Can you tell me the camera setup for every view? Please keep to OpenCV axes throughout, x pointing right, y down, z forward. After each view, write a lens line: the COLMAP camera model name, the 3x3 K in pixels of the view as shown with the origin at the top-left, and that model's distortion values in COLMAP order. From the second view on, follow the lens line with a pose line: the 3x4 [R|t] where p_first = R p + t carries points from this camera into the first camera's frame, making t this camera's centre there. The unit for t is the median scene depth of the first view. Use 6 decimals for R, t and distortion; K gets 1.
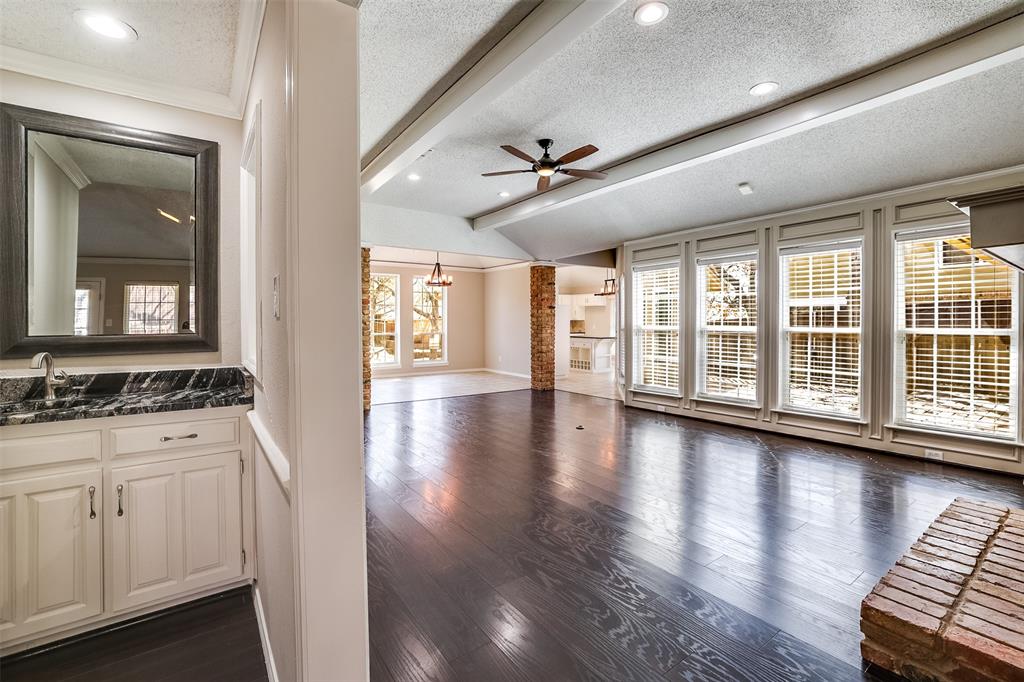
lens RADIAL K [[443.7, 0, 518.1], [0, 443.7, 318.0], [0, 0, 1]] dist [-0.022482, 0.004333]
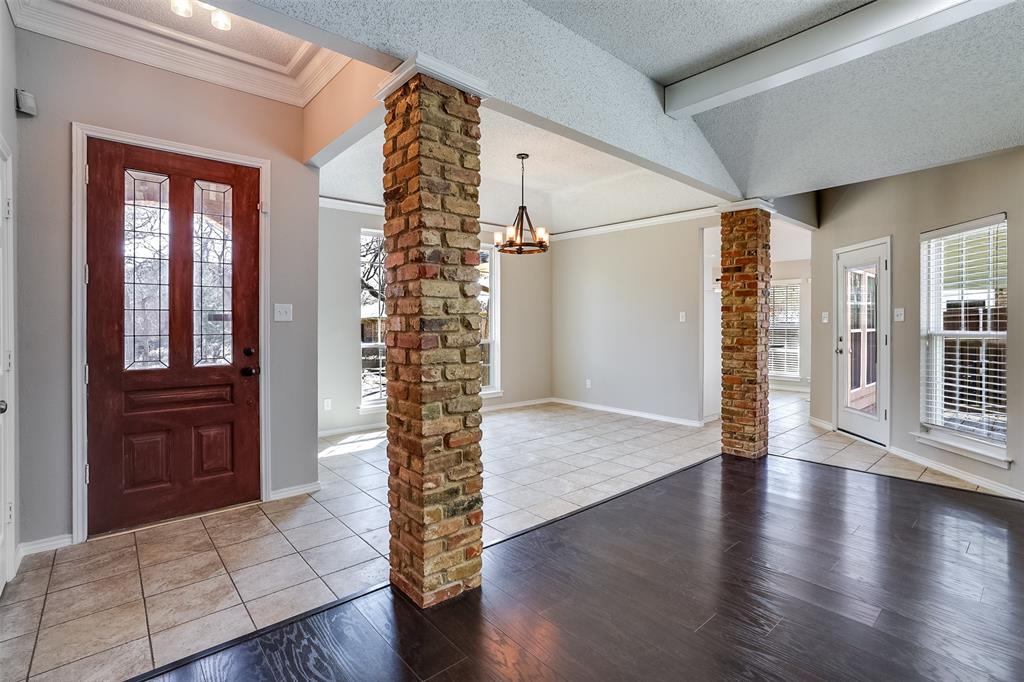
lens RADIAL K [[479.1, 0, 516.3], [0, 479.1, 322.1], [0, 0, 1]] dist [-0.035754, -0.000554]
pose [[0.994750, 0.002166, 0.102309, -1.676133], [-0.002835, 0.999976, 0.006392, 0.040806], [-0.102292, -0.006649, 0.994732, 3.155918]]
